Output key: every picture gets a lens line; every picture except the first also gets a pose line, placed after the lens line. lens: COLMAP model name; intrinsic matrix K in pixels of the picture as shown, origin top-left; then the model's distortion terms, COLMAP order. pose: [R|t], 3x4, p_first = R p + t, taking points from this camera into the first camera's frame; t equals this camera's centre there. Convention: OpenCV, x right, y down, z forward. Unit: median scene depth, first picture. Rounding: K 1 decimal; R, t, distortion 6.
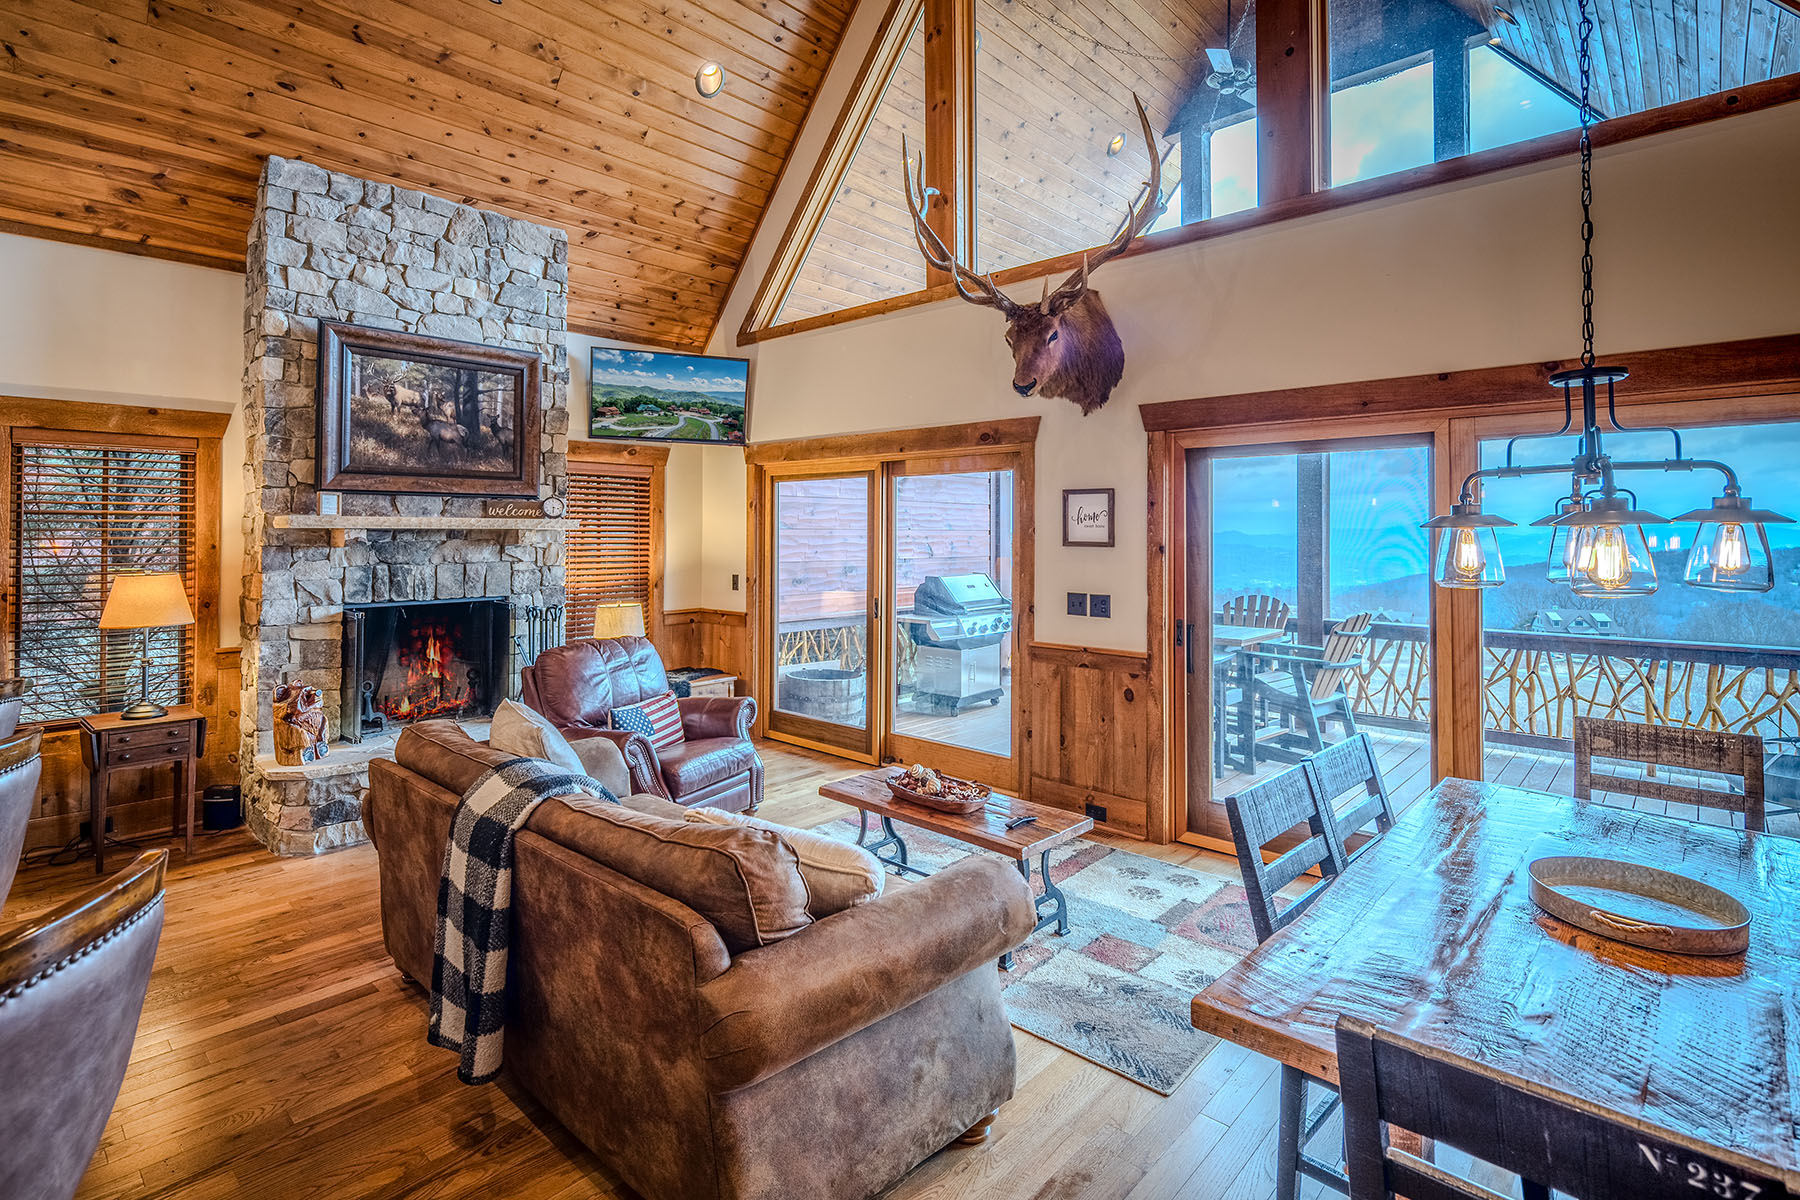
lens RADIAL K [[886.8, 0, 900.8], [0, 886.8, 519.0], [0, 0, 1]] dist [-0.003289, -0.001806]
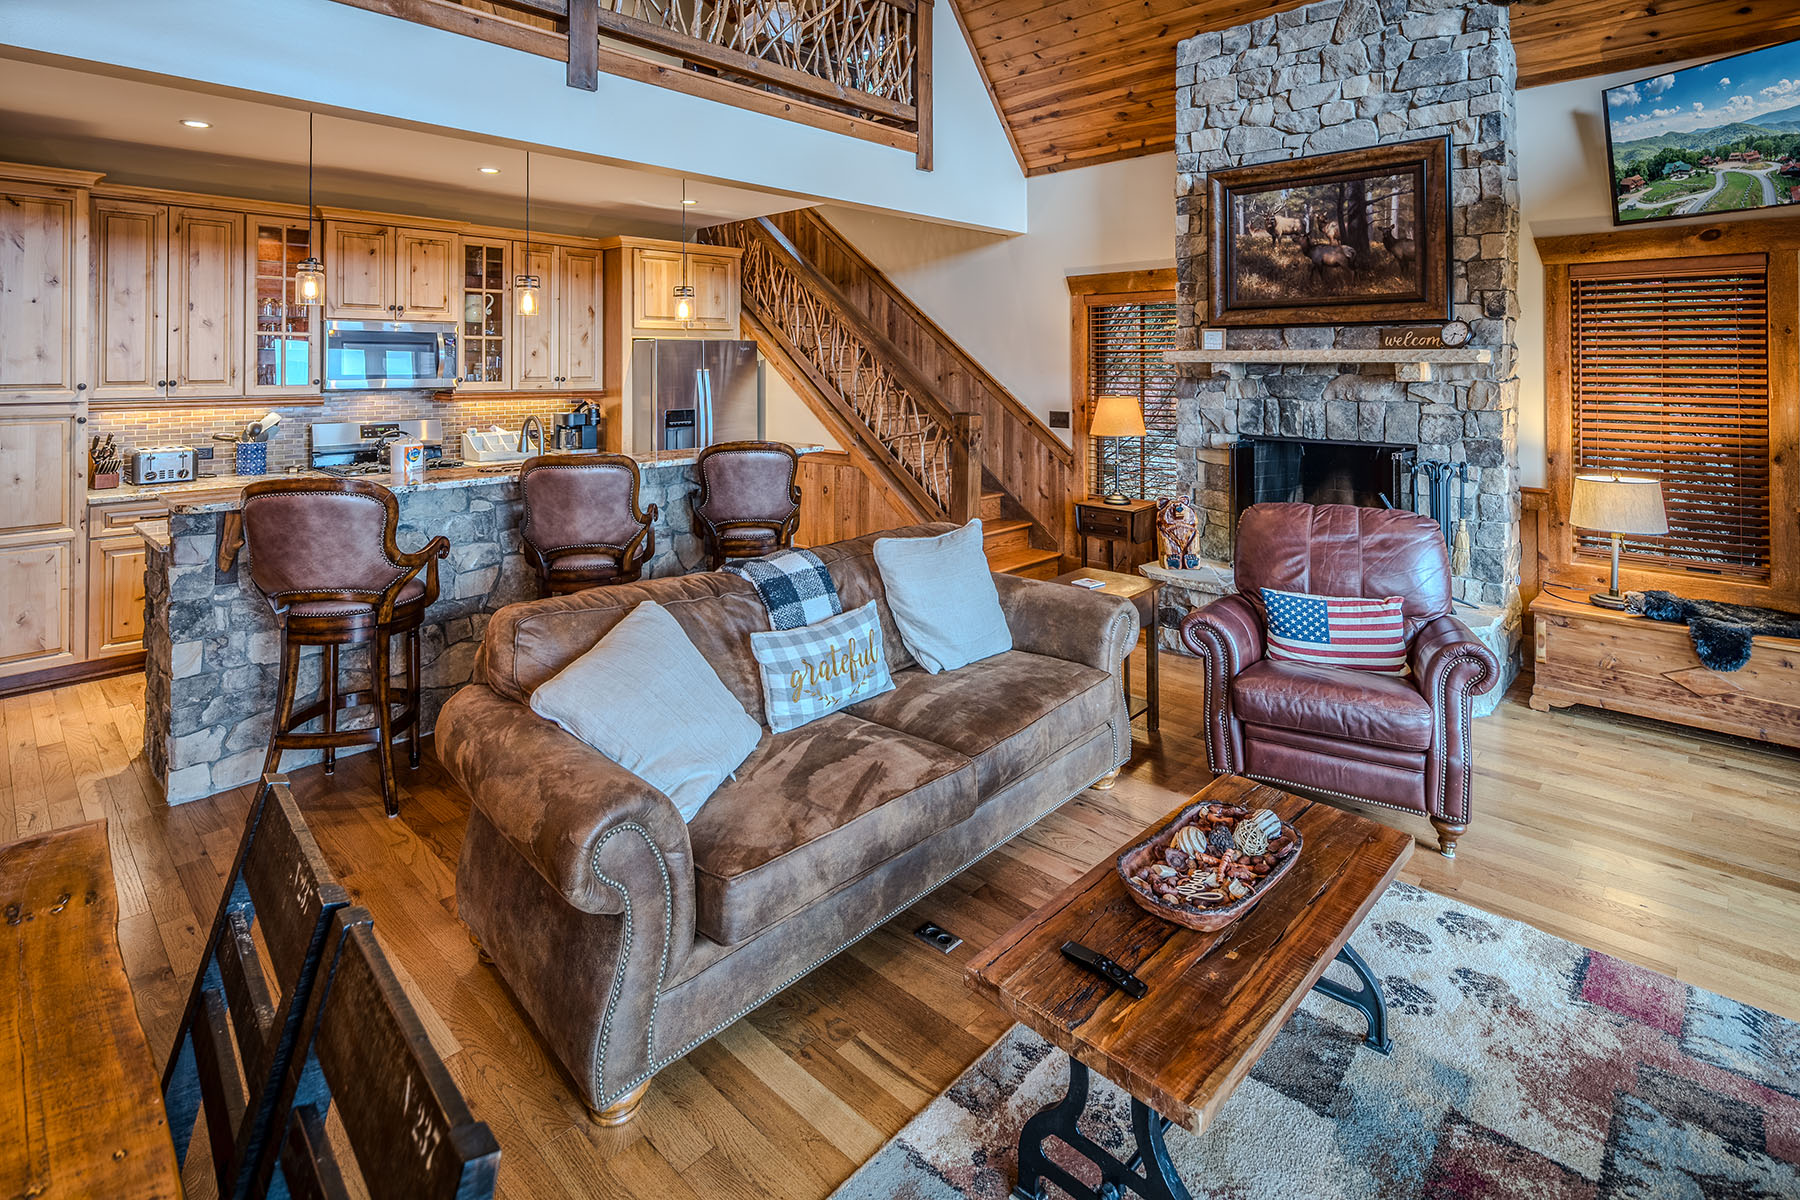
lens RADIAL K [[880.2, 0, 891.9], [0, 880.2, 356.7], [0, 0, 1]] dist [-0.002075, -0.000940]
pose [[-0.035622, -0.008133, -0.999332, 0.419037], [0.013729, 0.999869, -0.008627, 0.007199], [0.999271, -0.014027, -0.035506, 0.604976]]
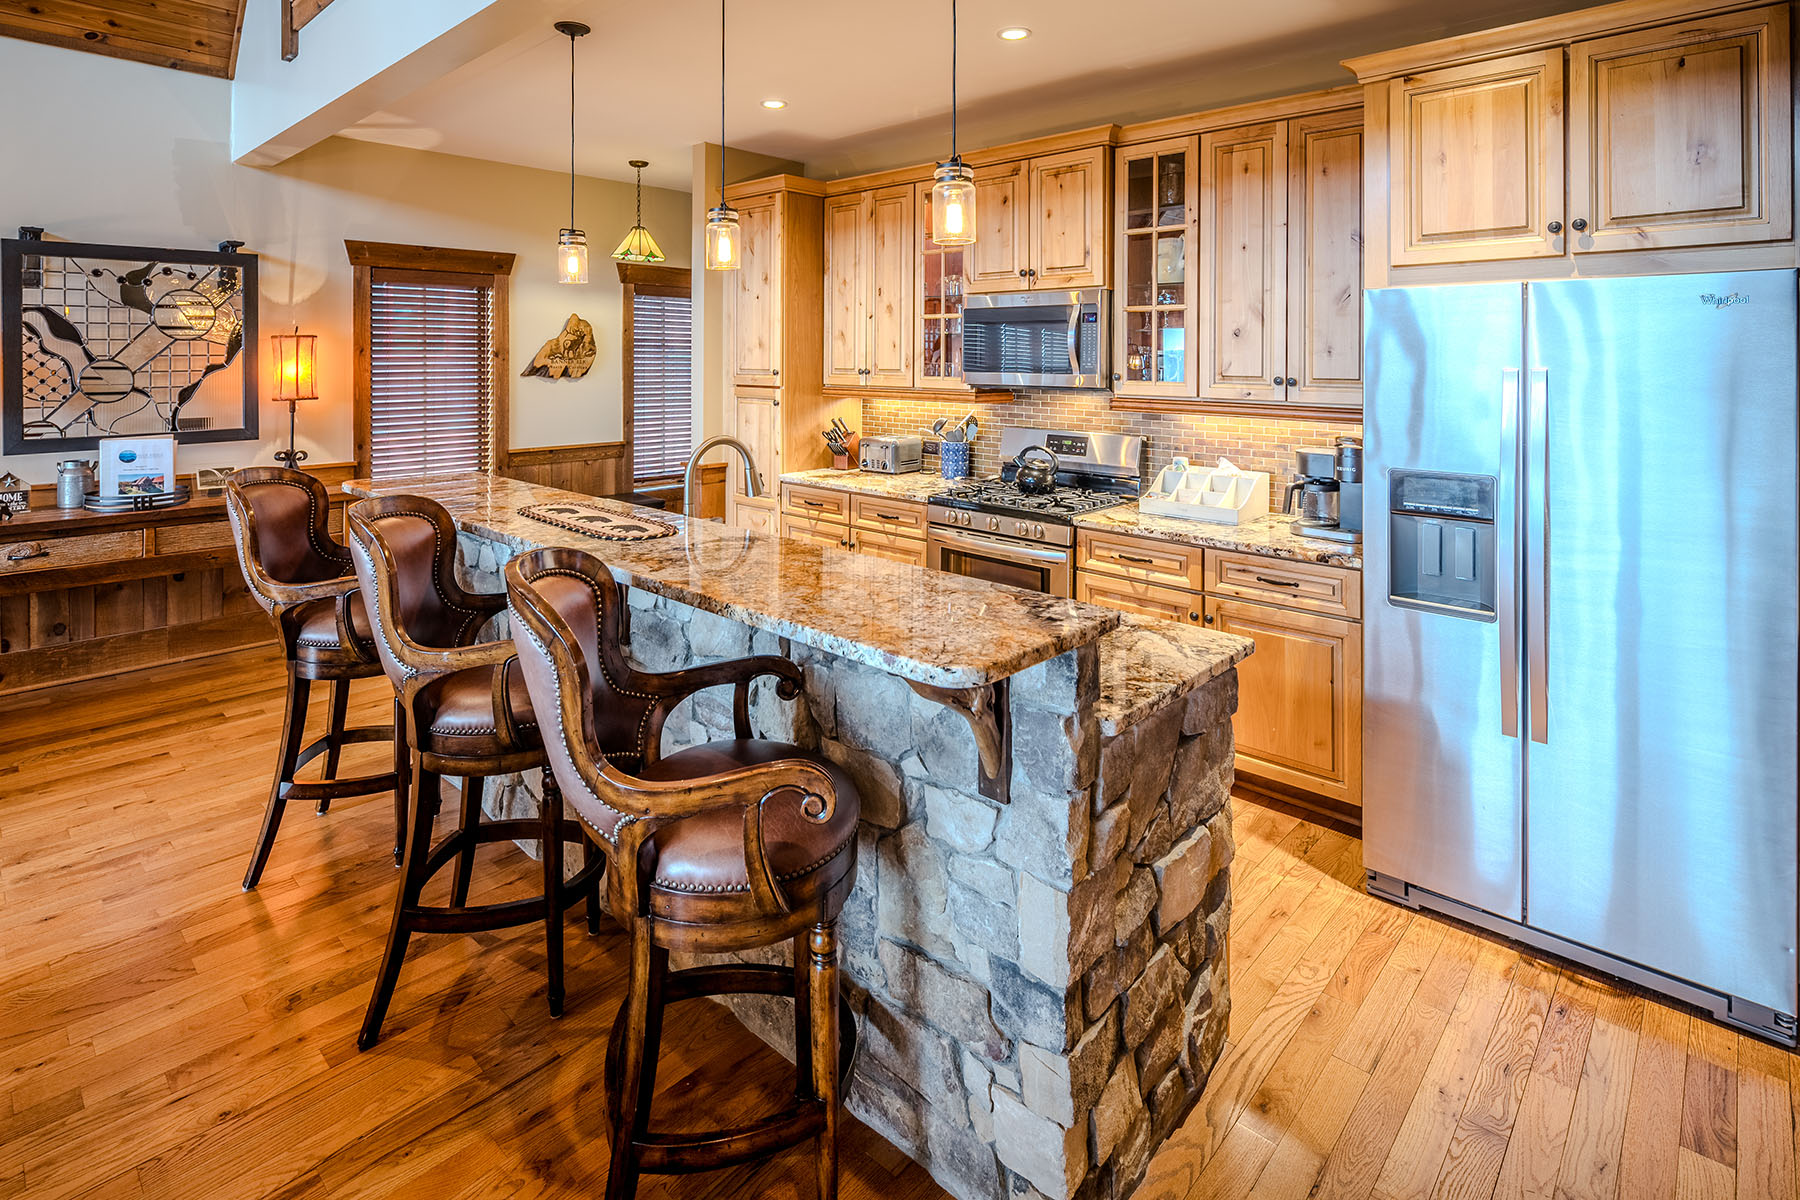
lens RADIAL K [[911.9, 0, 904.5], [0, 911.9, 358.1], [0, 0, 1]] dist [0.014161, -0.011098]
pose [[-0.999777, -0.003301, 0.020836, -0.600932], [-0.003518, 0.999940, -0.010406, 0.012713], [-0.020800, -0.010477, -0.999729, 0.760493]]
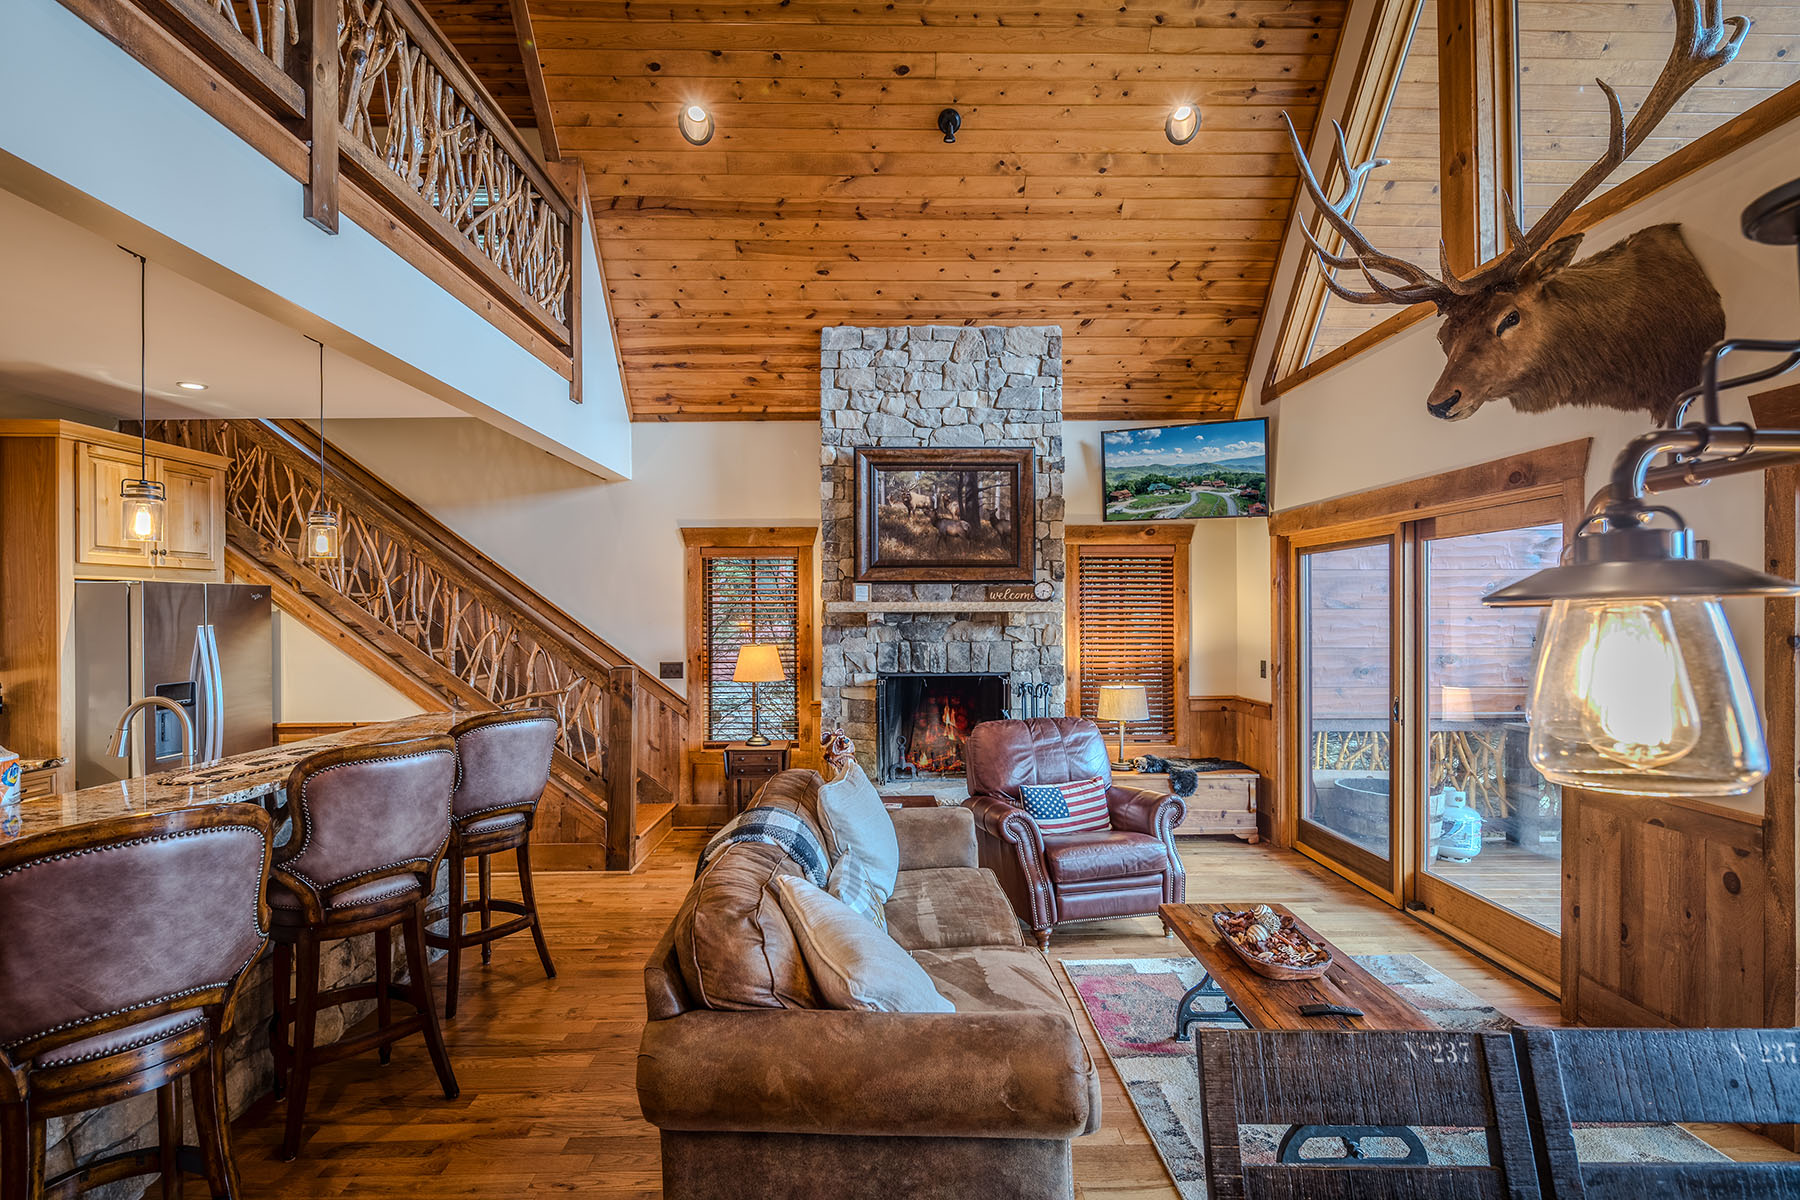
lens RADIAL K [[881.1, 0, 888.4], [0, 881.1, 609.4], [0, 0, 1]] dist [-0.000483, -0.001353]
pose [[0.677935, -0.007152, -0.735087, 0.285446], [0.015793, 0.999864, 0.004837, 0.001245], [0.734952, -0.014888, 0.677956, 0.164646]]
